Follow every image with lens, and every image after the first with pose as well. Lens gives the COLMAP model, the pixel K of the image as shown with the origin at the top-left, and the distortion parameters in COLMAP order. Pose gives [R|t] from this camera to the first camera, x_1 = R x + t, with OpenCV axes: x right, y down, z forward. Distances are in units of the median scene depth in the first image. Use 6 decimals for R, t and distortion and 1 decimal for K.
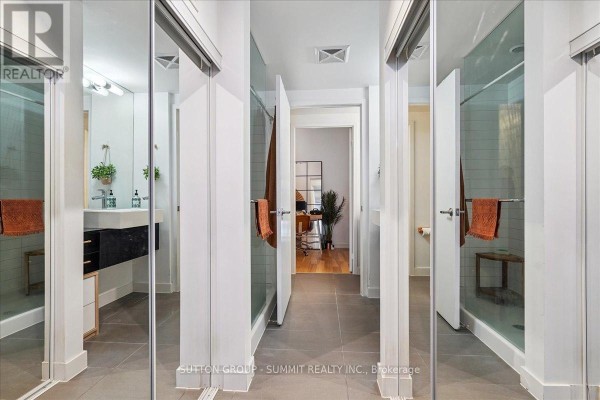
lens RADIAL K [[295.0, 0, 300.3], [0, 295.0, 199.7], [0, 0, 1]] dist [-0.004008, 0.000013]
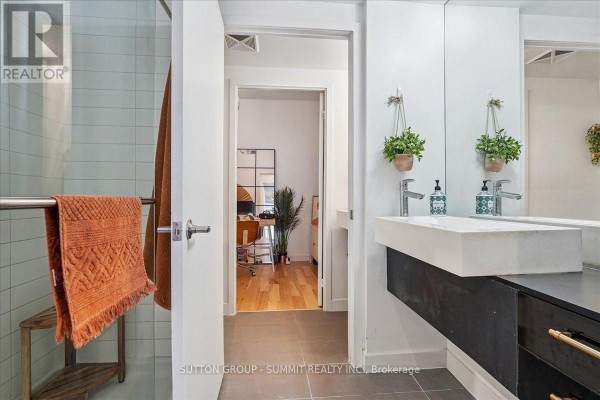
lens RADIAL K [[295.0, 0, 300.6], [0, 295.0, 199.5], [0, 0, 1]] dist [-0.004008, 0.000013]
pose [[0.984901, 0.008723, 0.172900, 0.006669], [-0.008777, 0.999961, -0.000453, 0.000758], [-0.172898, -0.001071, 0.984939, 0.240482]]
